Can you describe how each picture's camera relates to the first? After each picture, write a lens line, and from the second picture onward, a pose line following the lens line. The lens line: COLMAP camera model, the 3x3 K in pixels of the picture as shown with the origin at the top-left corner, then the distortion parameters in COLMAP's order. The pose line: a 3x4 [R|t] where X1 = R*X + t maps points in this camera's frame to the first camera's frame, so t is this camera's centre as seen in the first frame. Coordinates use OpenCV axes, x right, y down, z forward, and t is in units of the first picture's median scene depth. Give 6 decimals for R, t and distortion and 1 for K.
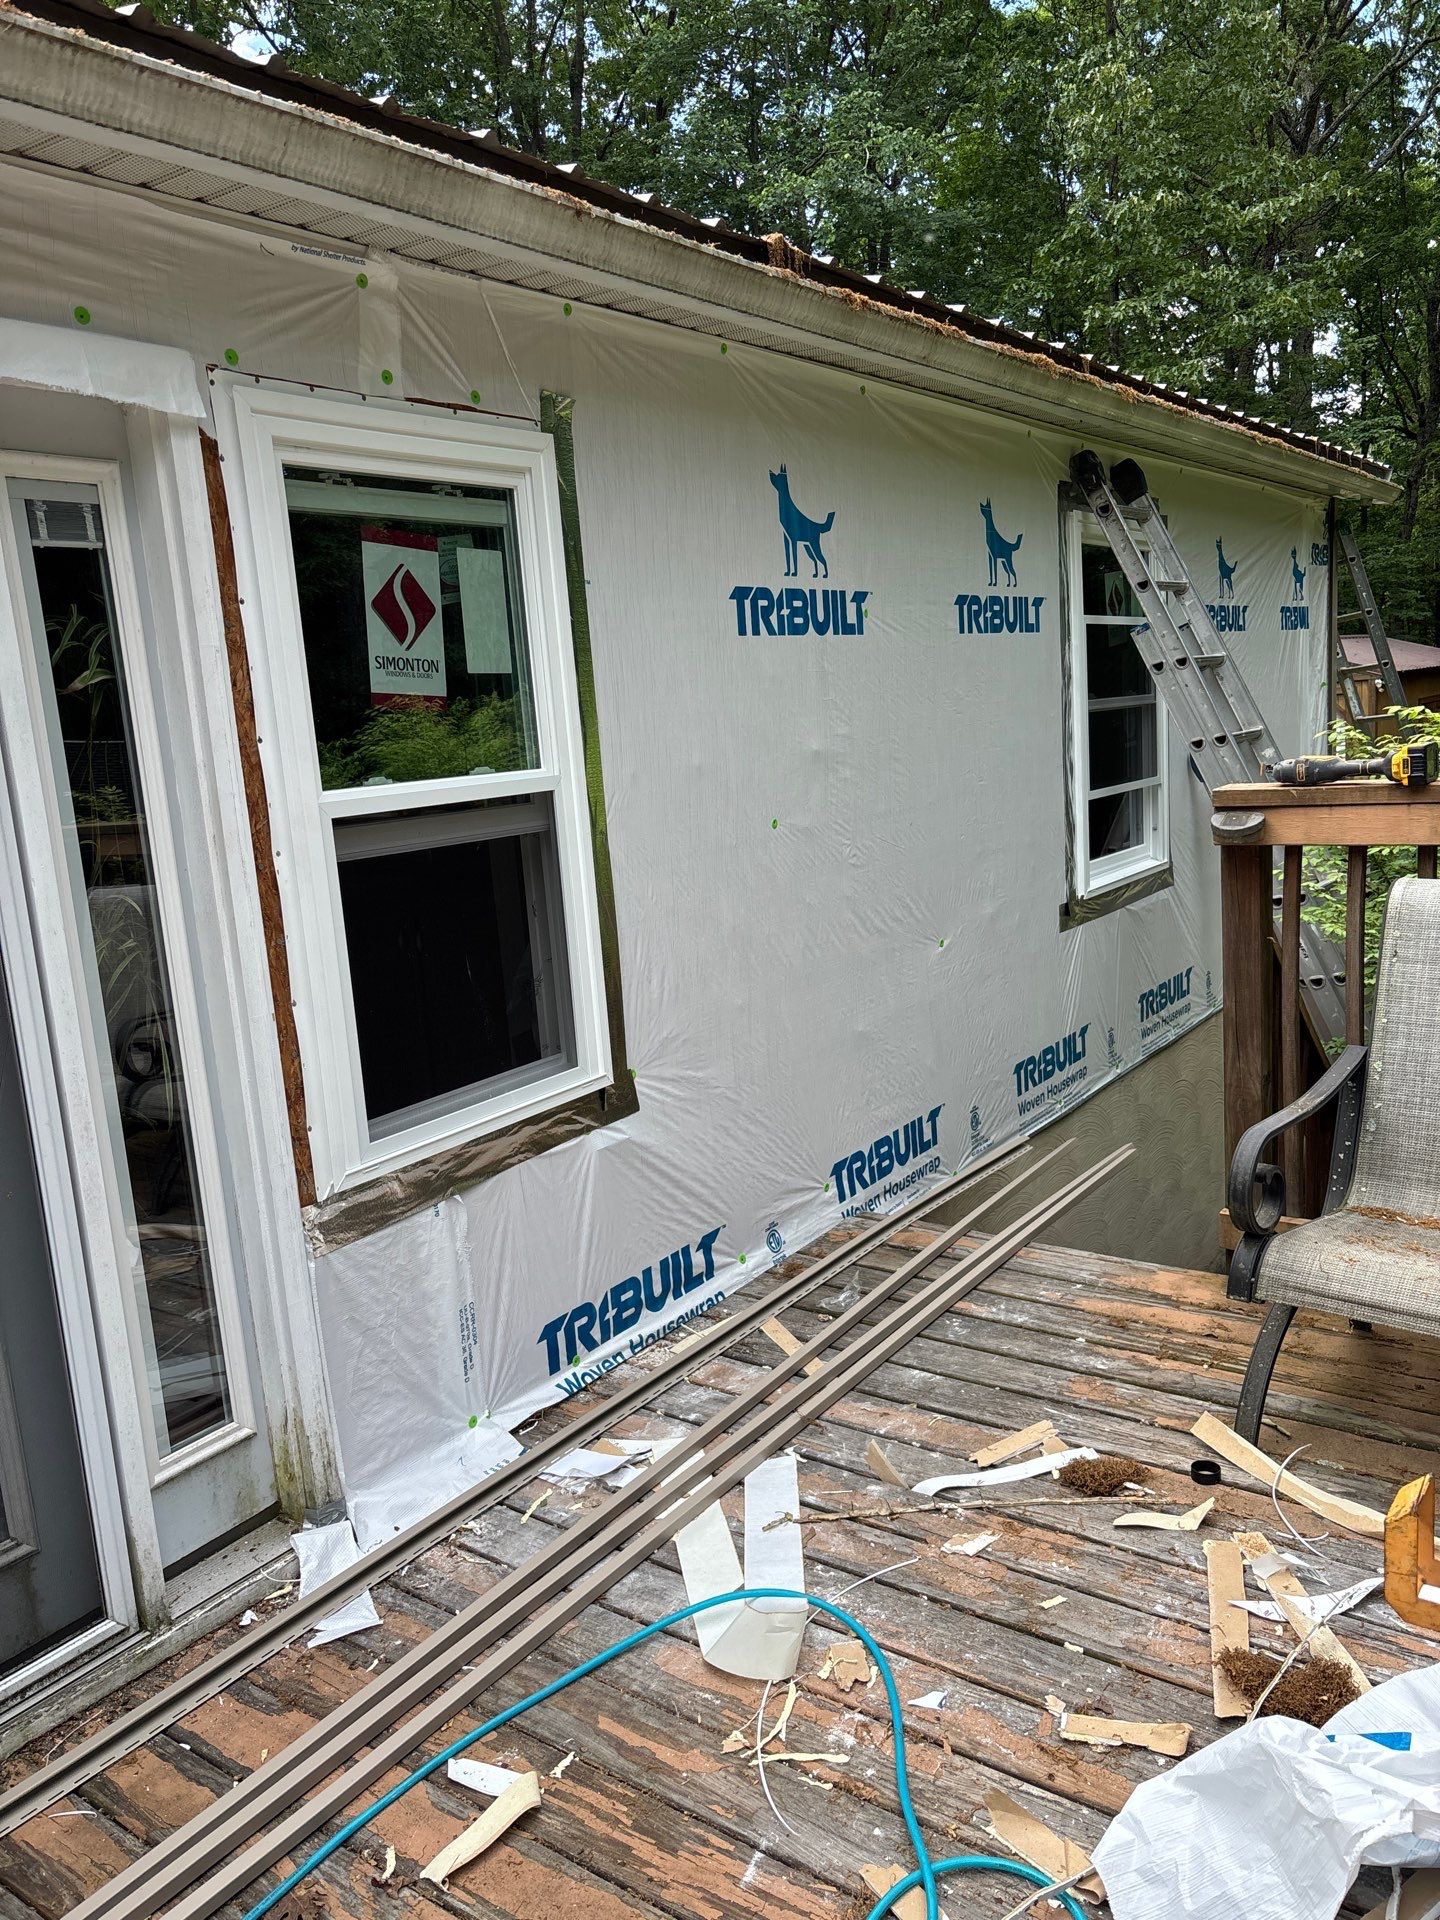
lens RADIAL K [[1474.1, 0, 724.1], [0, 1474.1, 969.5], [0, 0, 1]] dist [0.057058, -0.037713]
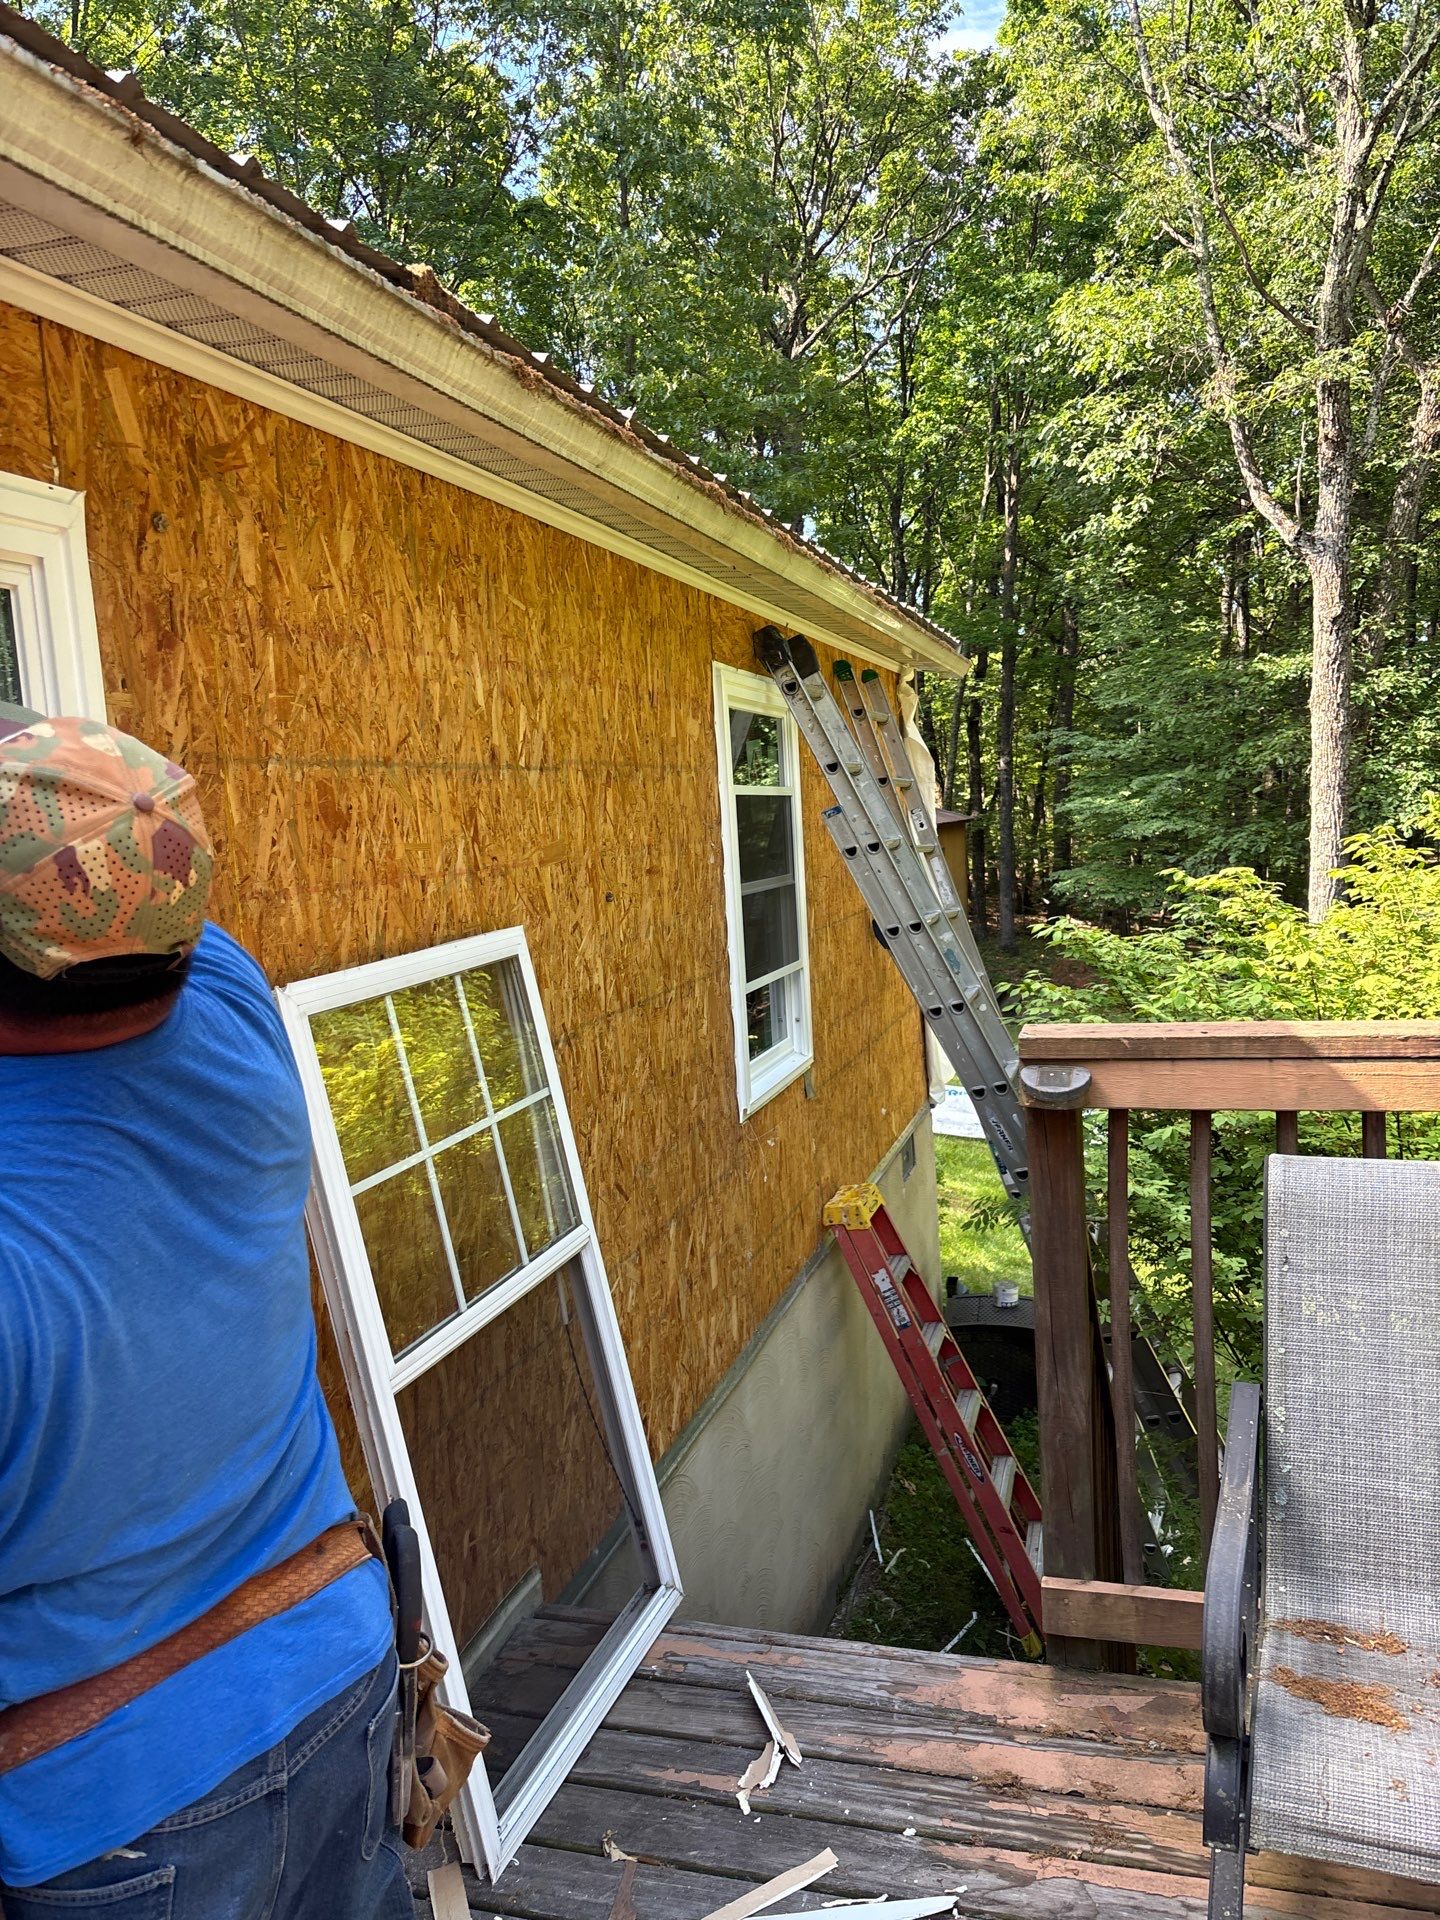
lens RADIAL K [[1447.7, 0, 761.1], [0, 1447.7, 950.5], [0, 0, 1]] dist [0.126255, -0.208911]
pose [[0.942007, -0.016929, 0.335166, -0.050761], [0.050236, 0.994587, -0.090956, -0.103822], [-0.331812, 0.102518, 0.937759, 0.329317]]
